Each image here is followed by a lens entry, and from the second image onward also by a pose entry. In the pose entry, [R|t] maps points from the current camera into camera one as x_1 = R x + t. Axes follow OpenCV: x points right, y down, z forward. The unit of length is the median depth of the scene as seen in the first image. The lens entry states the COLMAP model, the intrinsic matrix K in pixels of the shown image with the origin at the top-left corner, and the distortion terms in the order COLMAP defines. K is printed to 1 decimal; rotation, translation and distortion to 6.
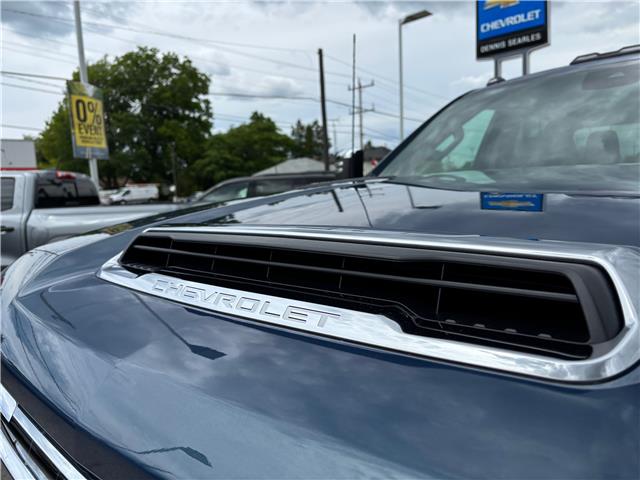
lens RADIAL K [[485.9, 0, 315.7], [0, 485.9, 241.7], [0, 0, 1]] dist [0.044137, -0.046079]
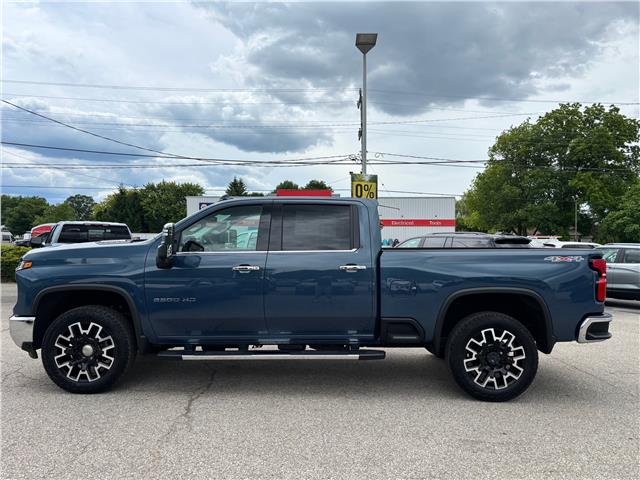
lens RADIAL K [[485.9, 0, 321.2], [0, 485.9, 241.2], [0, 0, 1]] dist [0.044137, -0.046079]
pose [[0.650665, 0.038734, -0.758376, 0.287801], [-0.116160, 0.992021, -0.048994, -0.005583], [0.750428, 0.119971, 0.649973, -0.043704]]
